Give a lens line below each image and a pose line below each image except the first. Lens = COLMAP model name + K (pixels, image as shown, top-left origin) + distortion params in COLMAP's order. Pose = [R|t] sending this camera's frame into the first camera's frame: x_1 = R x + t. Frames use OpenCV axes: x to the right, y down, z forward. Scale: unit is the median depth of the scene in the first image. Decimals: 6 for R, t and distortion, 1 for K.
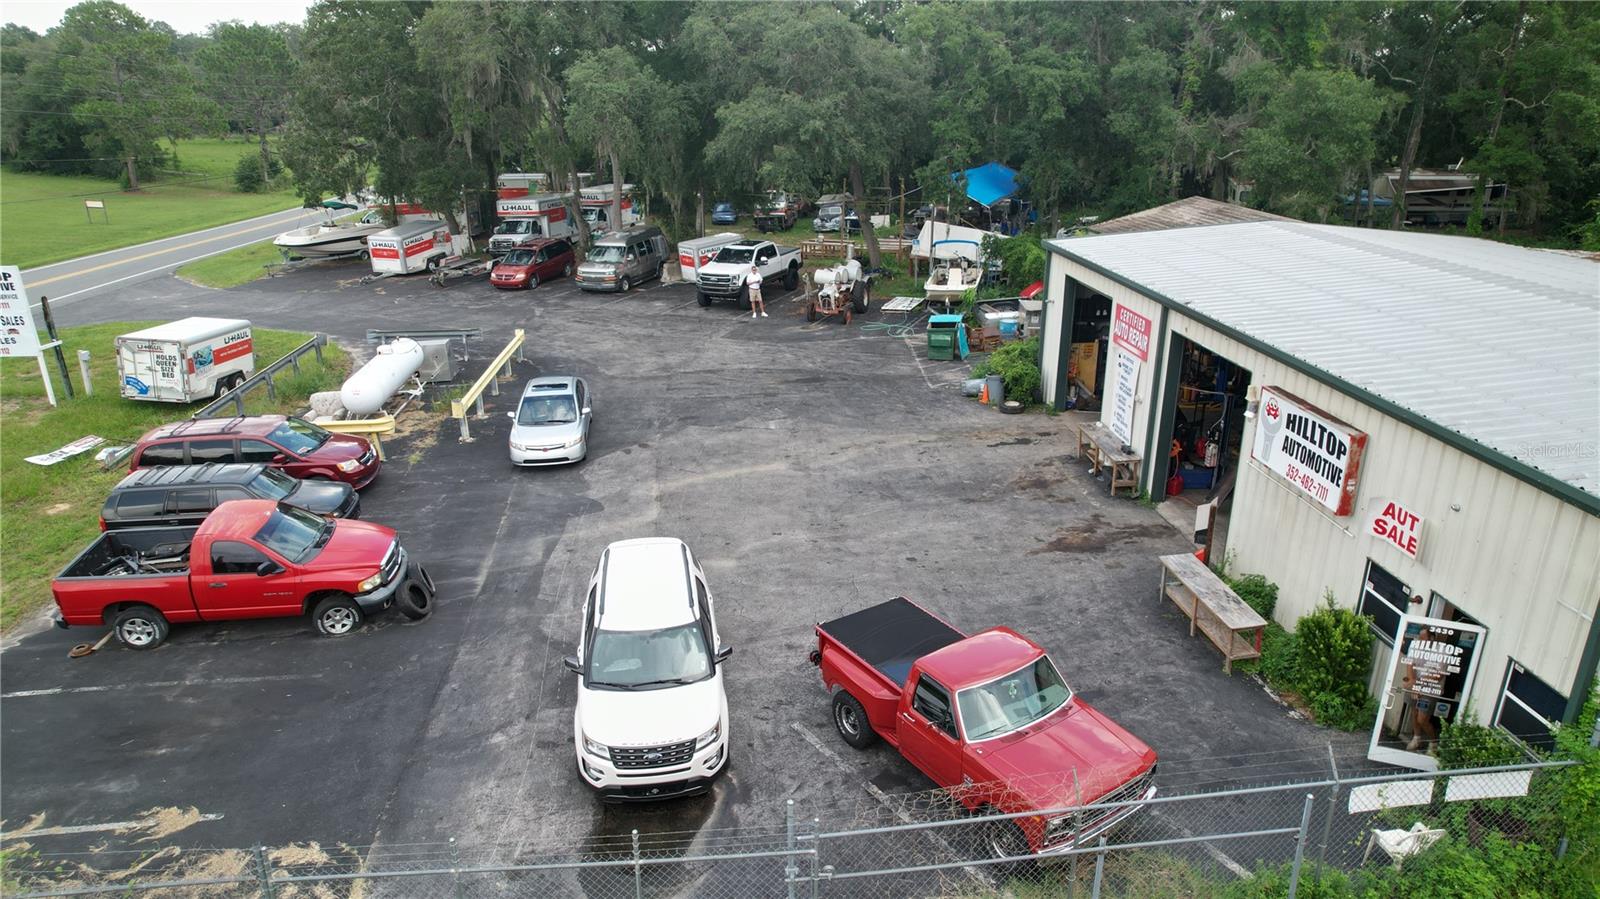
lens RADIAL K [[1020.3, 0, 807.7], [0, 1020.3, 444.2], [0, 0, 1]] dist [-0.074601, 0.066580]
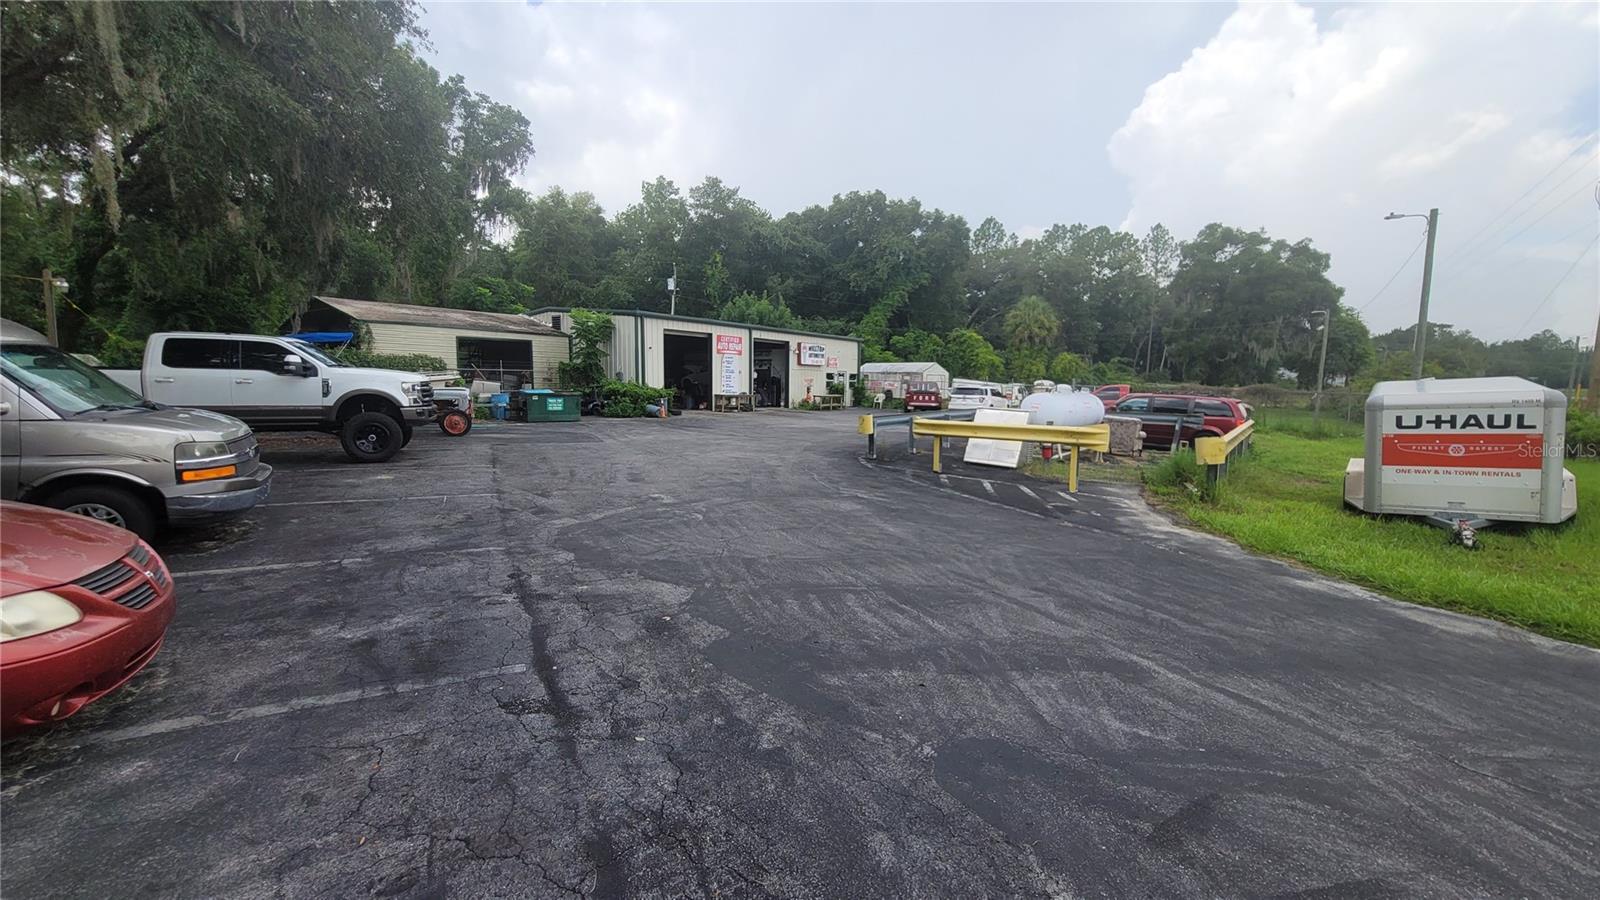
lens RADIAL K [[656.6, 0, 810.8], [0, 656.6, 447.2], [0, 0, 1]] dist [-0.004911, 0.001353]
pose [[-0.752371, -0.075615, 0.654385, -0.739151], [0.208340, 0.915084, 0.345276, -0.341735], [-0.624925, 0.396110, -0.672730, 1.804080]]
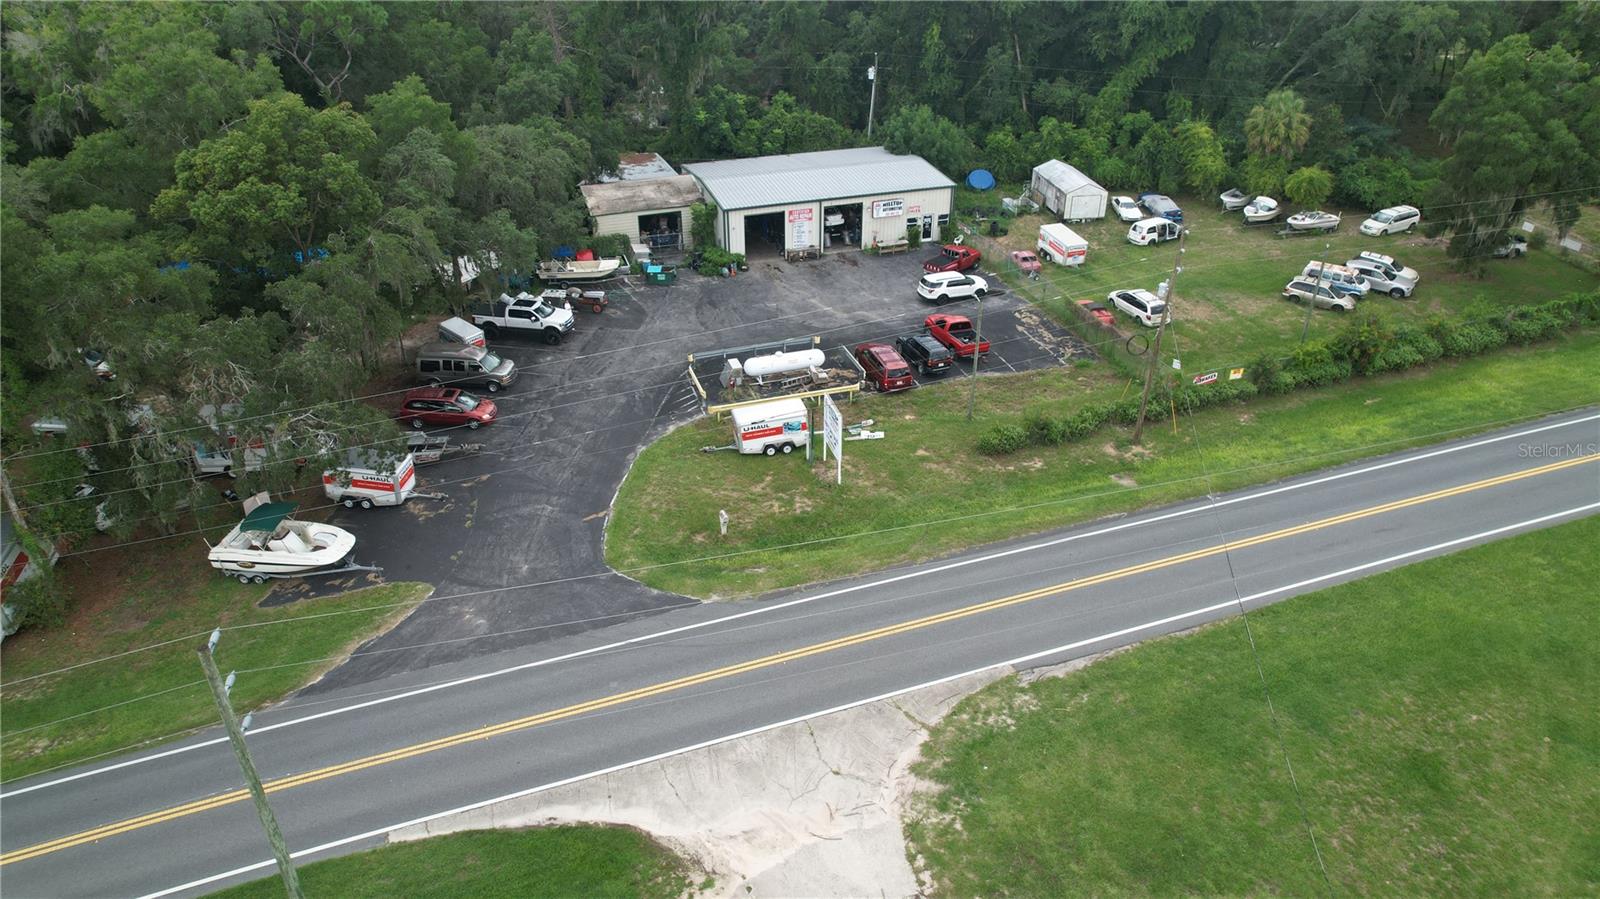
lens RADIAL K [[1020.3, 0, 810.2], [0, 1020.3, 445.3], [0, 0, 1]] dist [-0.074601, 0.066580]
pose [[-0.242481, -0.497272, 0.833021, -2.656079], [0.323540, 0.768042, 0.552661, -1.269624], [-0.914617, 0.403526, -0.025348, 1.247591]]
